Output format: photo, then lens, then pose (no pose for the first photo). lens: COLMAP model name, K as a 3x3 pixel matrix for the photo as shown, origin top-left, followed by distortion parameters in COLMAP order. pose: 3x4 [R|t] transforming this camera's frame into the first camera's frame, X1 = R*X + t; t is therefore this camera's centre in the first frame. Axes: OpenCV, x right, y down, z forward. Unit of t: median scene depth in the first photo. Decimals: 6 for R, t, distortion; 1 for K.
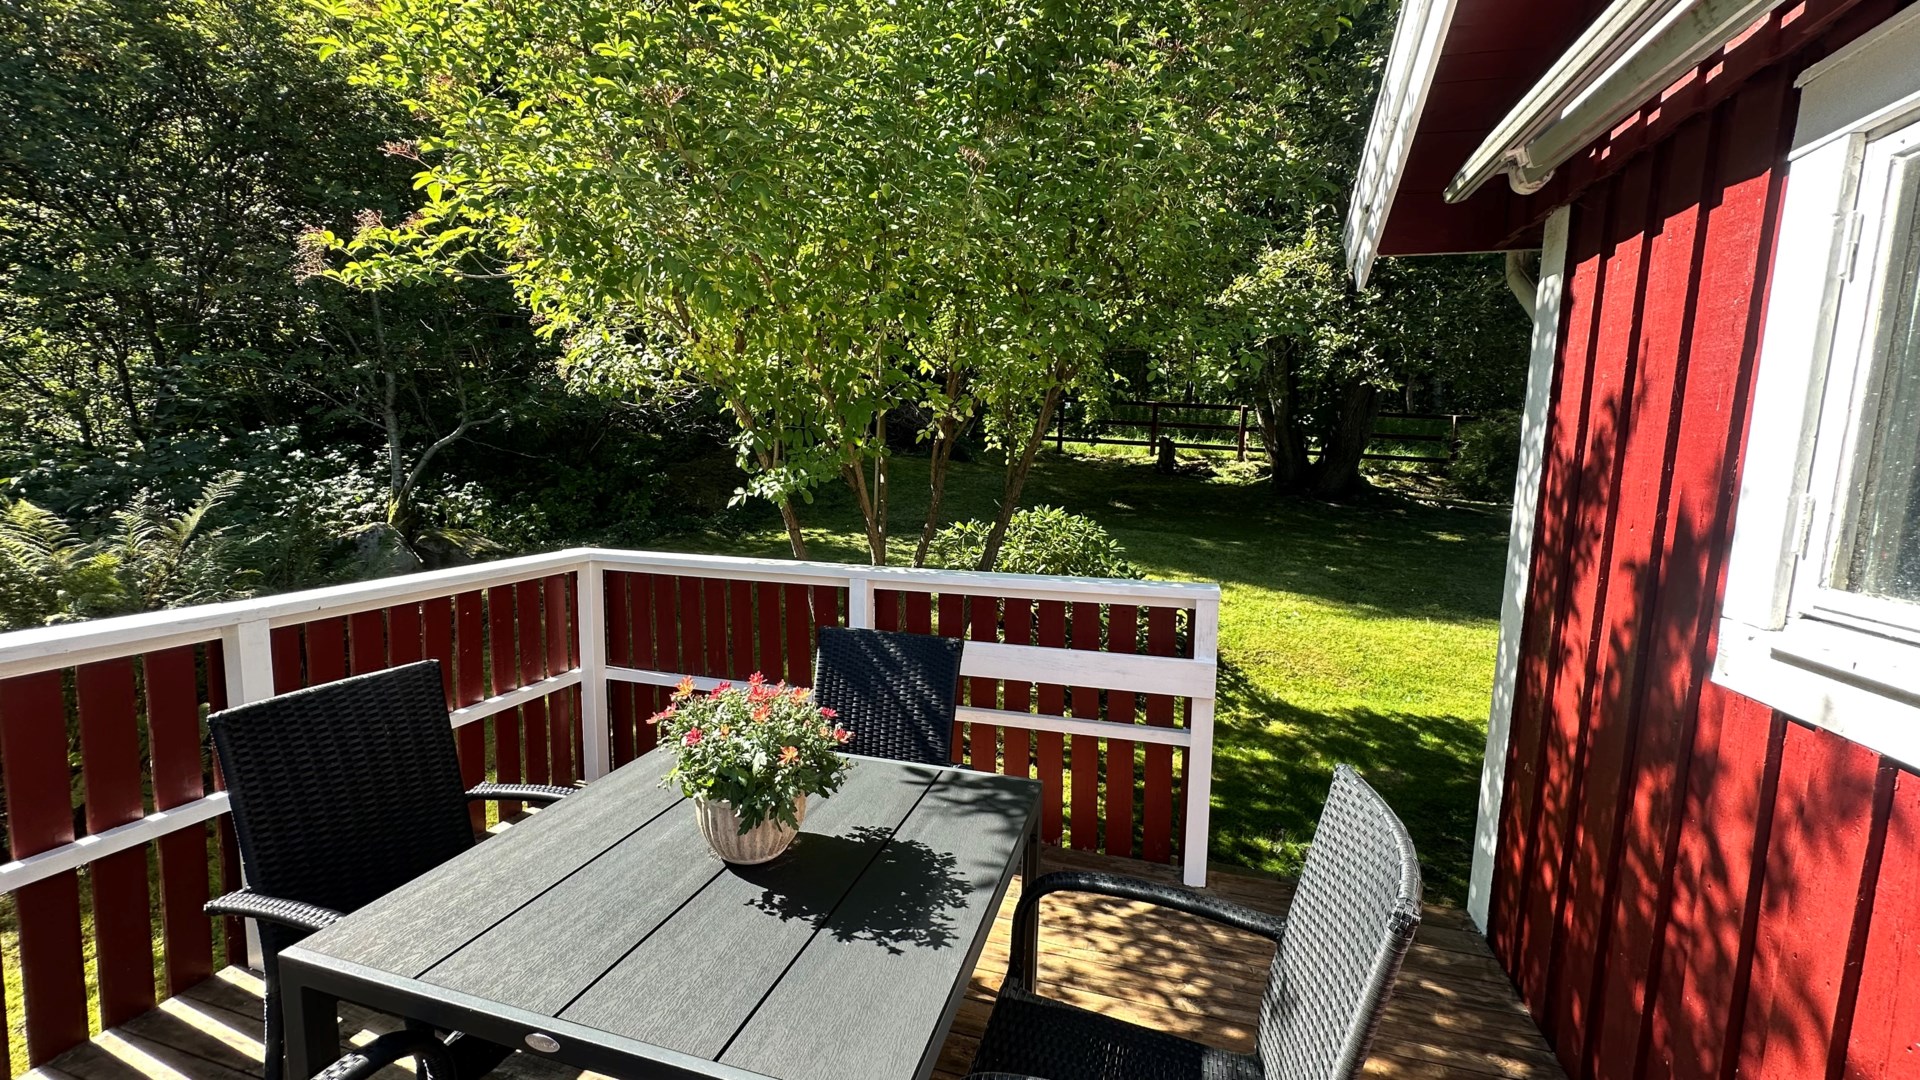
lens RADIAL K [[759.9, 0, 963.4], [0, 759.9, 543.3], [0, 0, 1]] dist [-0.002755, 0.000496]
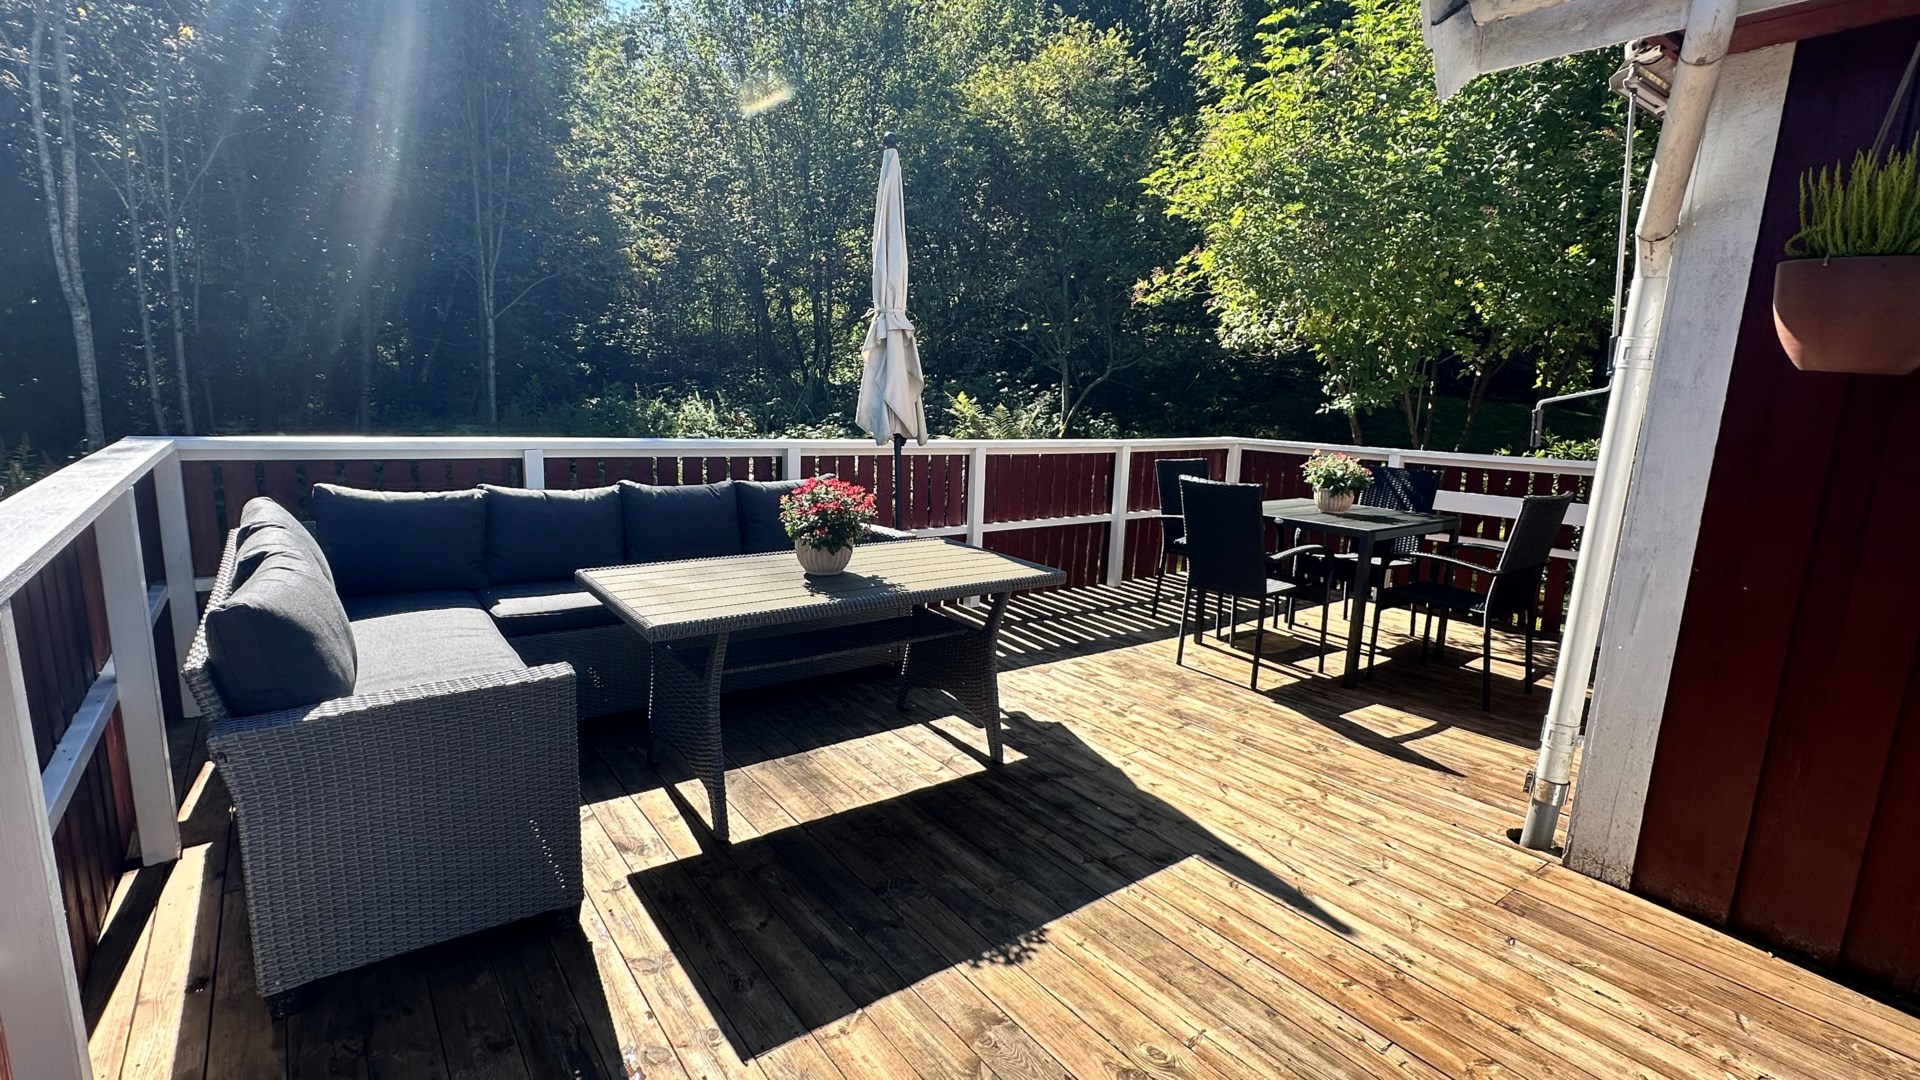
lens RADIAL K [[873.2, 0, 955.2], [0, 873.2, 545.2], [0, 0, 1]] dist [0.000233, -0.000013]
pose [[0.799422, 0.107770, -0.591025, 0.235369], [-0.077368, 0.994055, 0.076611, 0.156904], [0.595767, -0.015518, 0.803007, -1.085754]]
